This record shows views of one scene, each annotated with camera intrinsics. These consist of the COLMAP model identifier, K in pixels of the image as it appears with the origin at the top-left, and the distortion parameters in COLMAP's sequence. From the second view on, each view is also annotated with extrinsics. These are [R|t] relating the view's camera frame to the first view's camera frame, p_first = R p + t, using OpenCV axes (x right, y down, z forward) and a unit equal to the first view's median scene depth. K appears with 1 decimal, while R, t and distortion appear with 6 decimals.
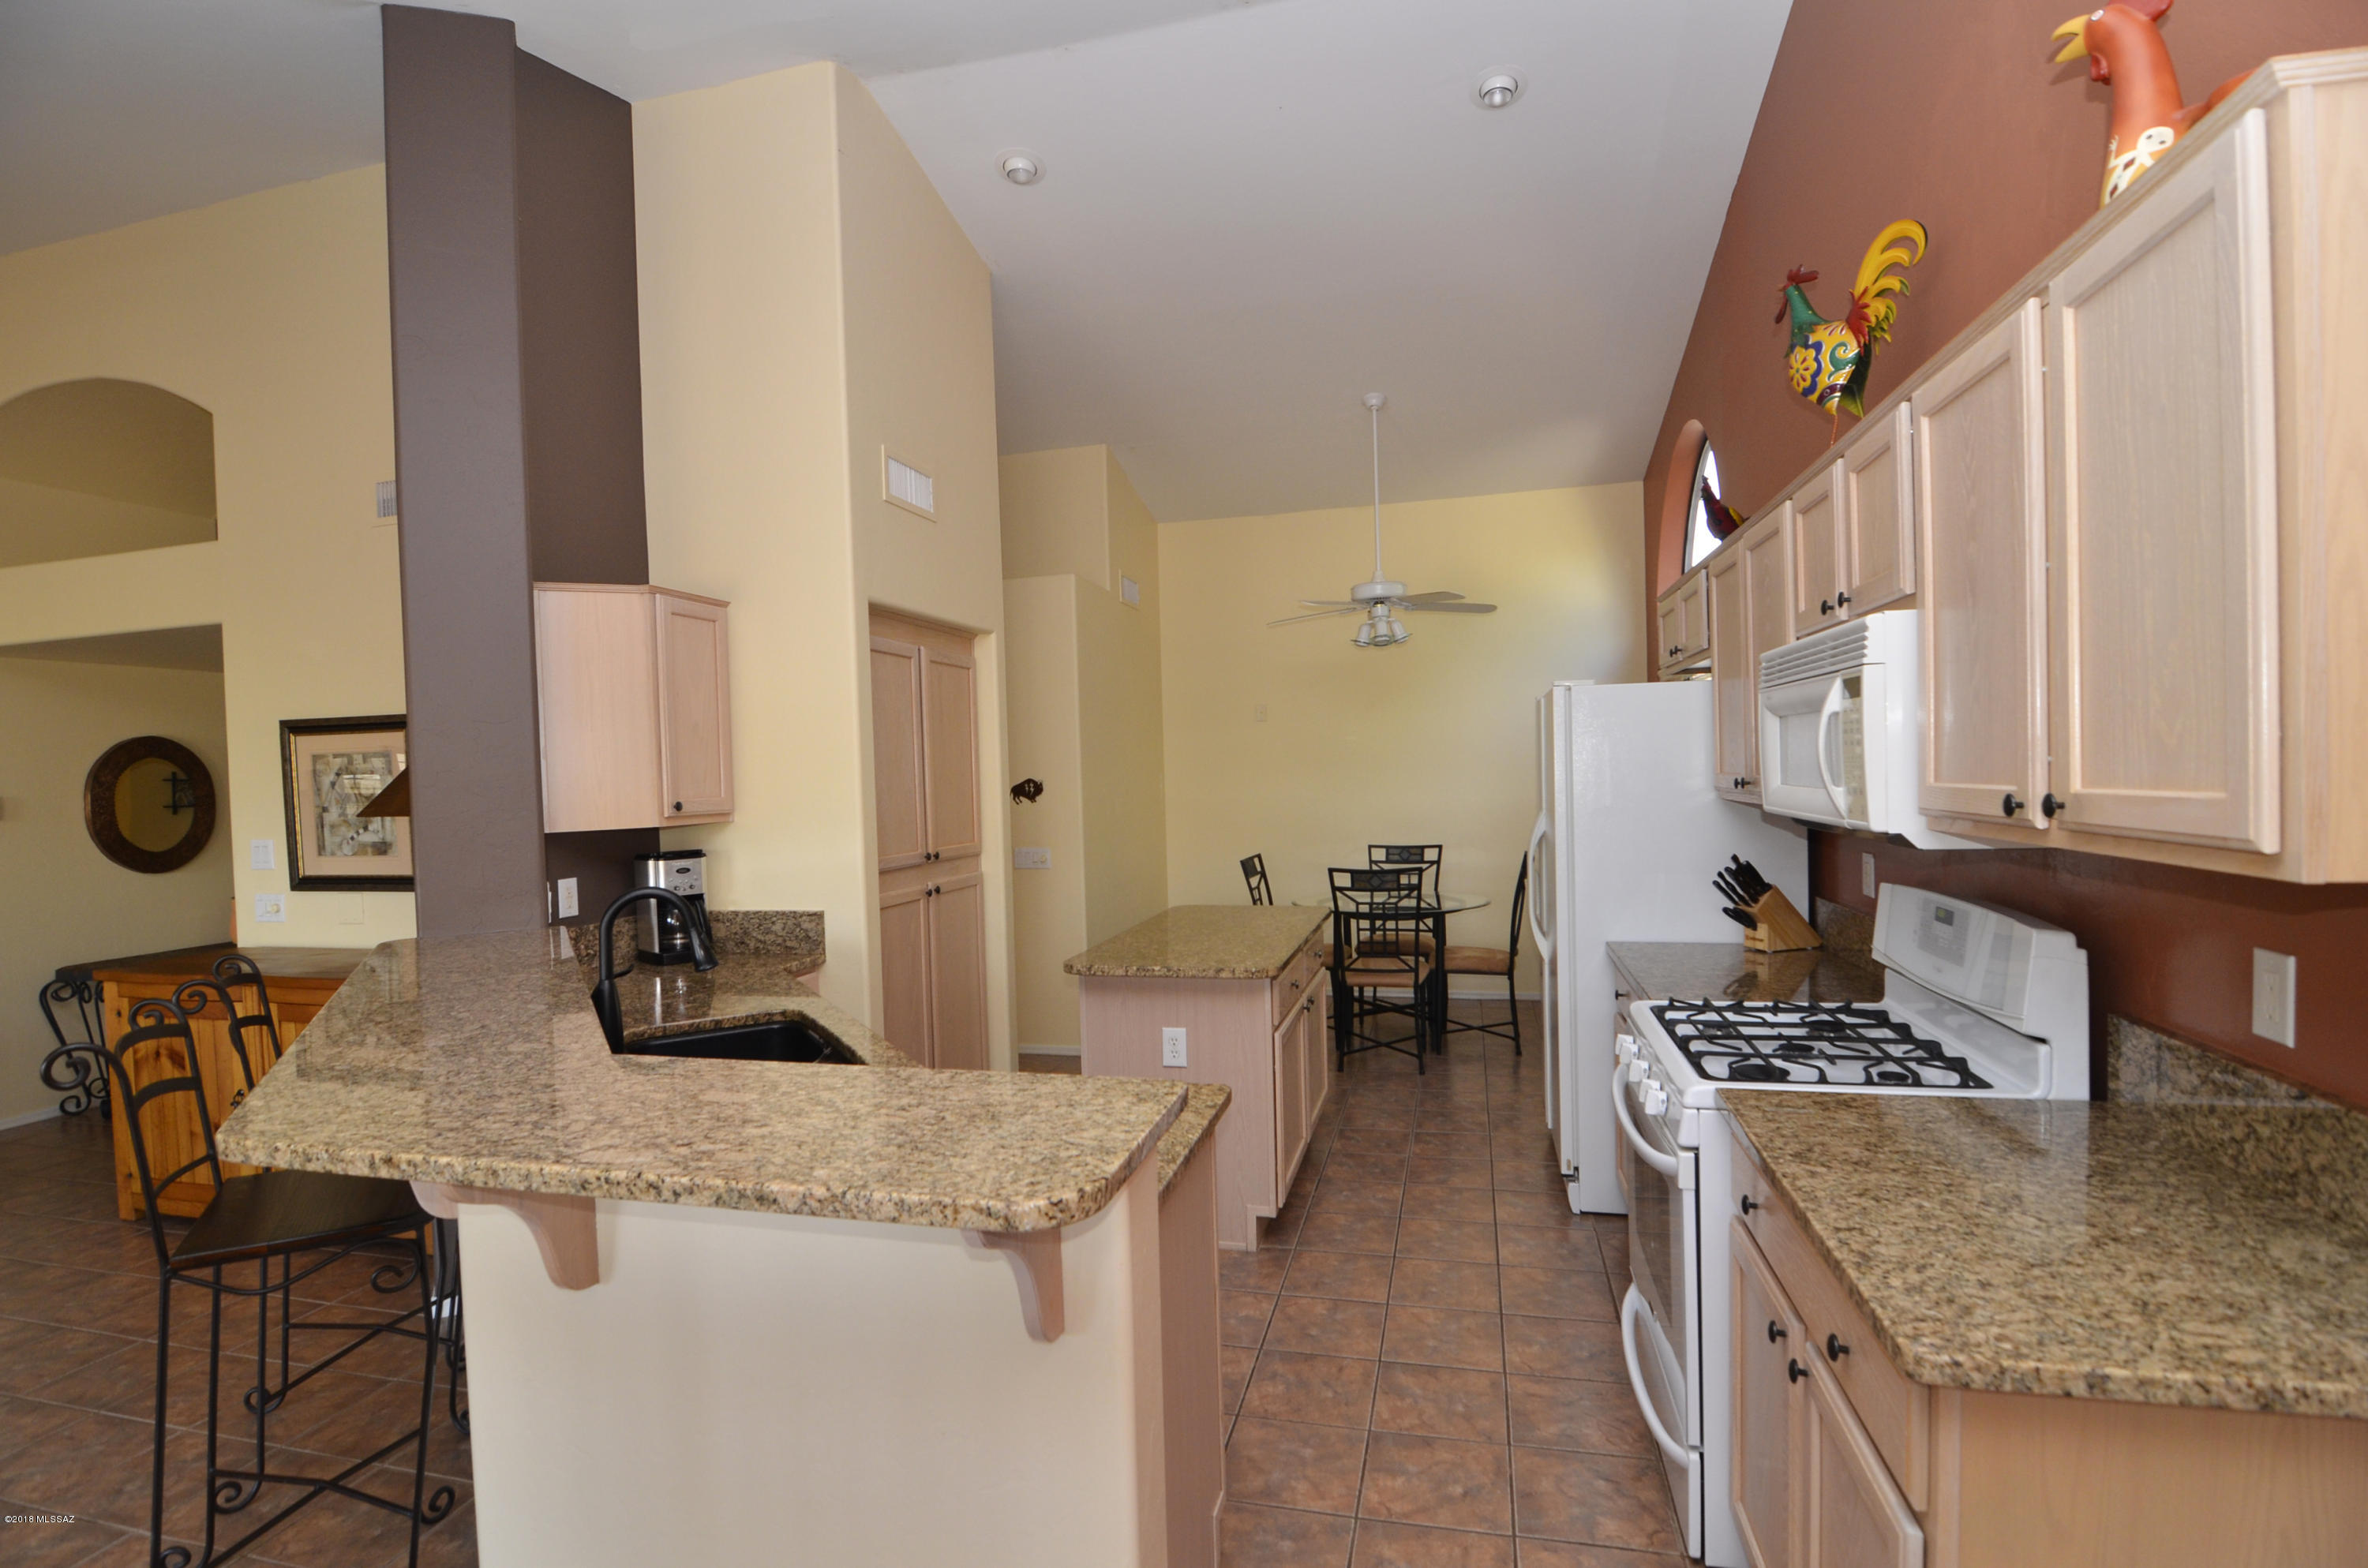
lens RADIAL K [[1140.5, 0, 1182.7], [0, 1140.5, 781.9], [0, 0, 1]] dist [-0.014341, -0.001556]
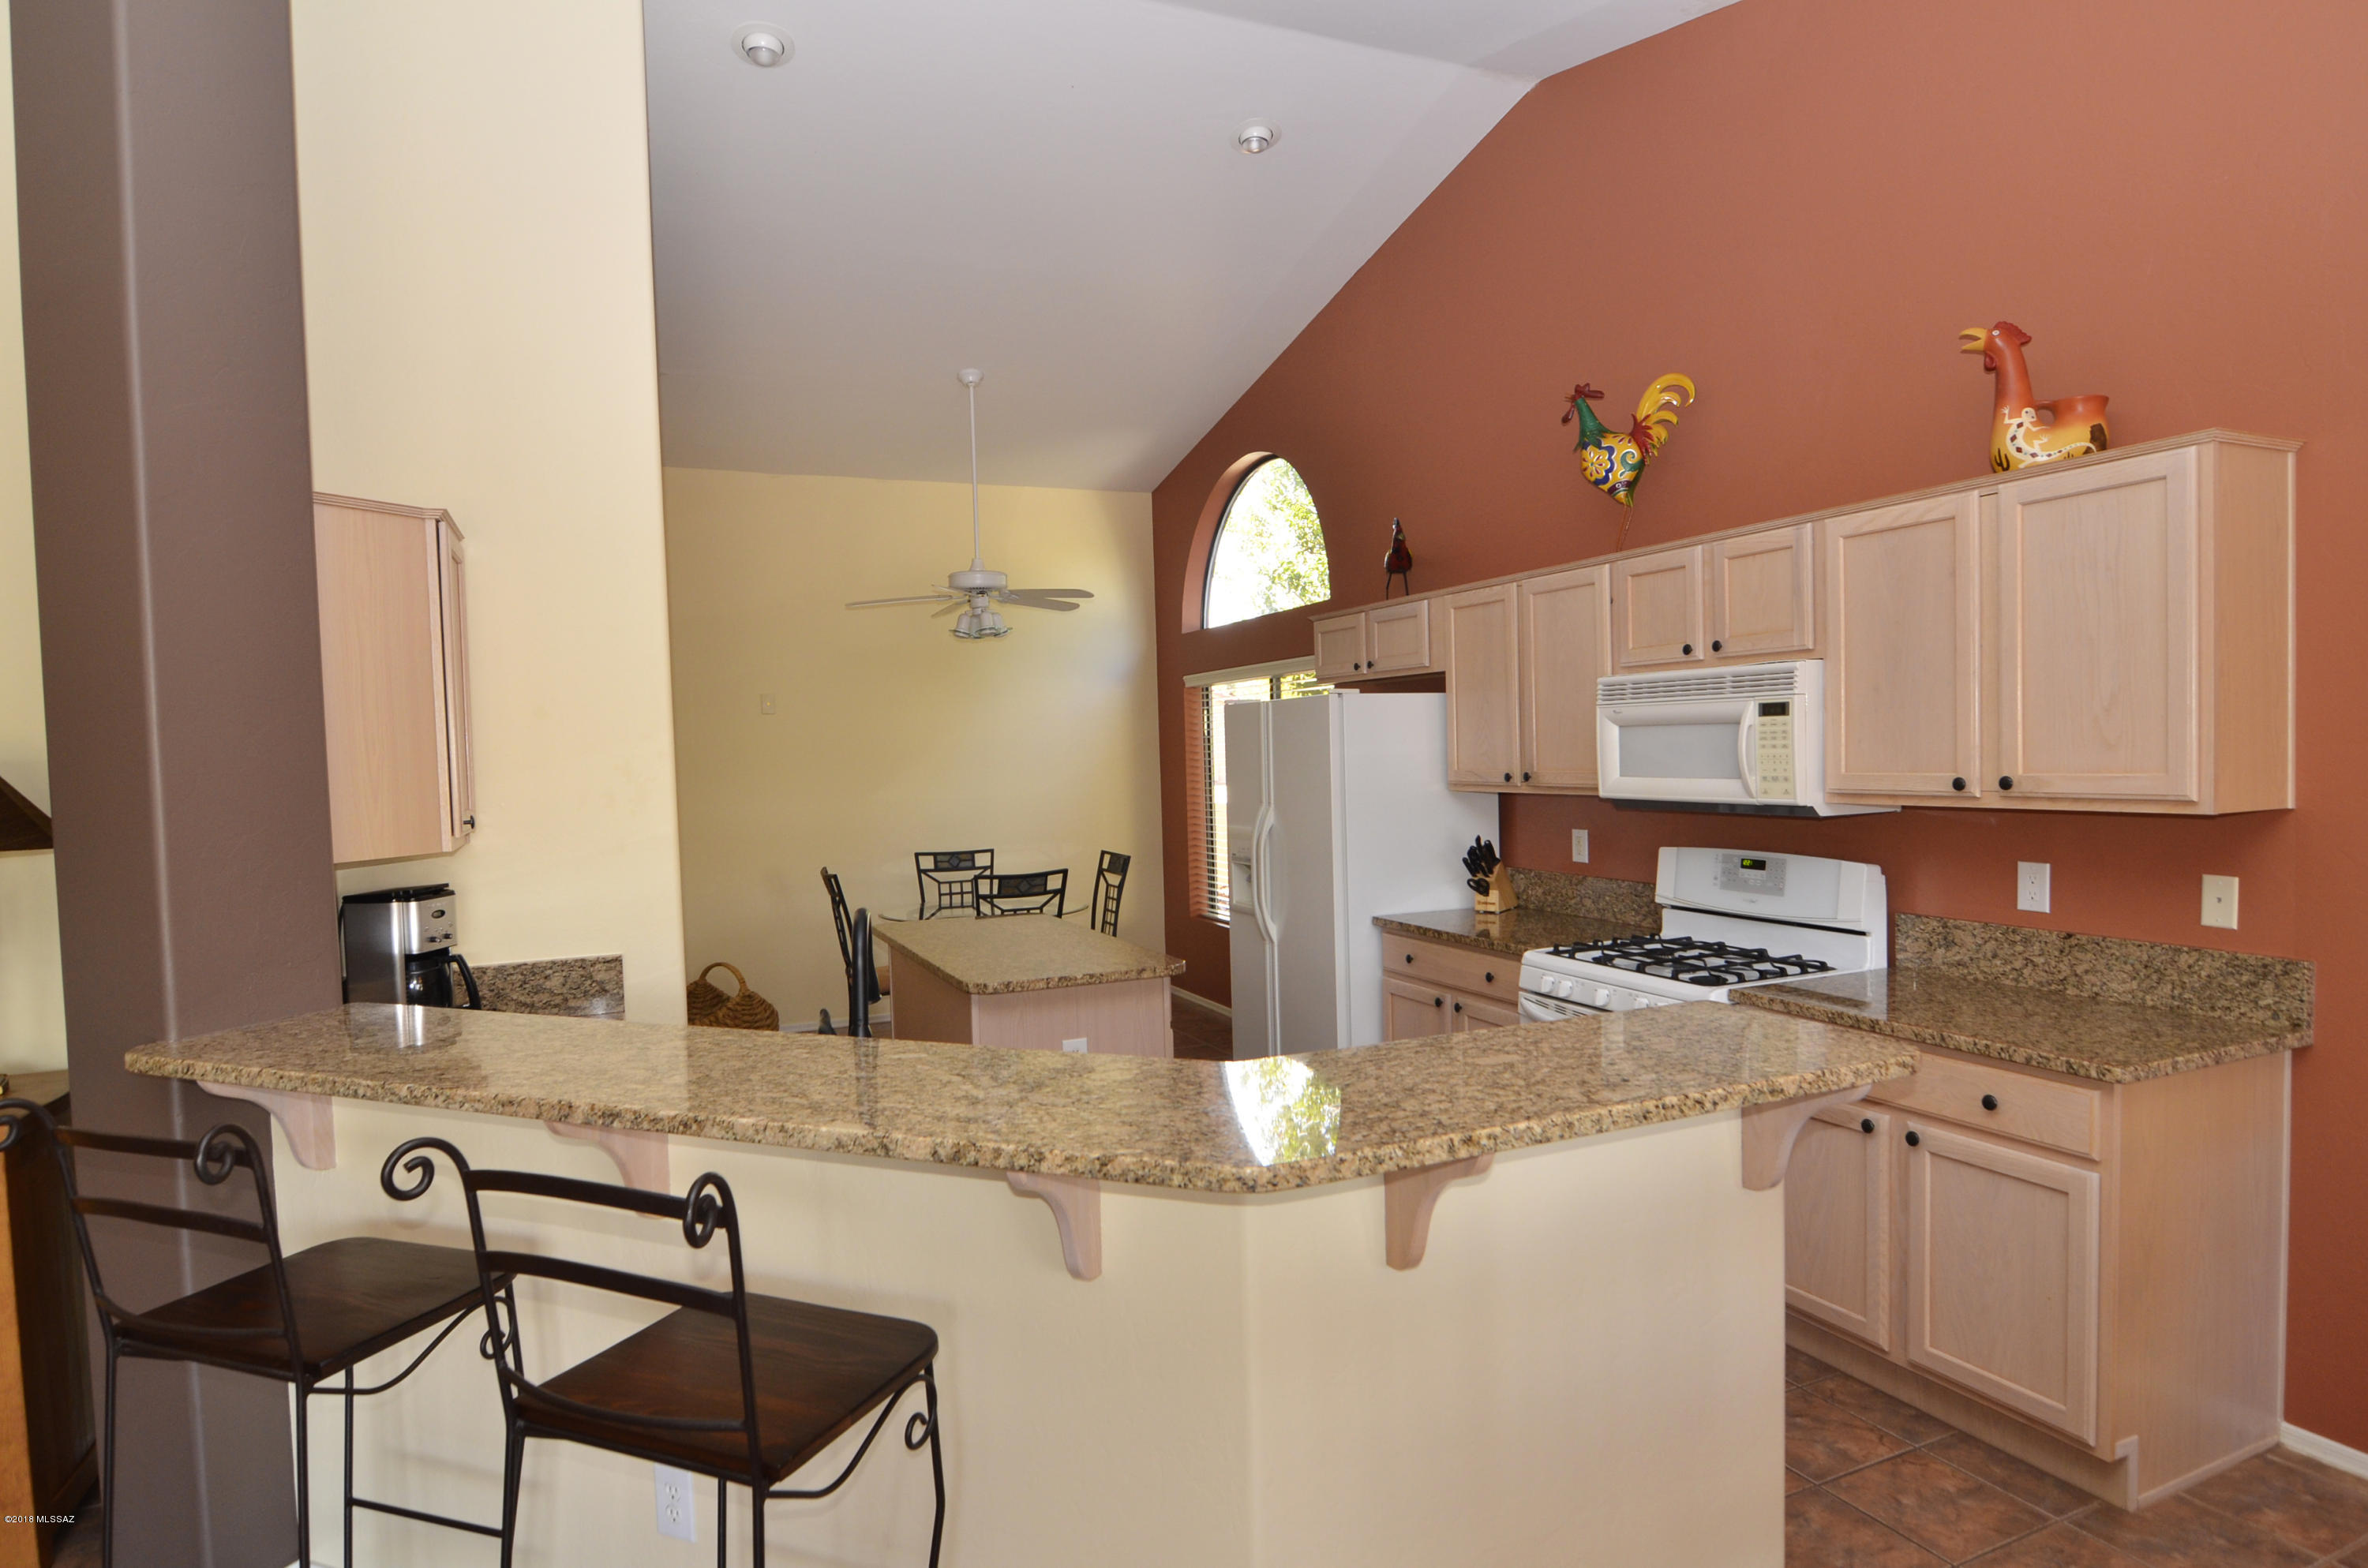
lens RADIAL K [[1306.0, 0, 1186.8], [0, 1306.0, 772.9], [0, 0, 1]] dist [-0.000555, 0.000375]
pose [[0.783510, -0.005602, 0.621354, -0.814905], [0.012071, 0.999908, -0.006206, 0.001341], [-0.621262, 0.012363, 0.783505, 0.107600]]
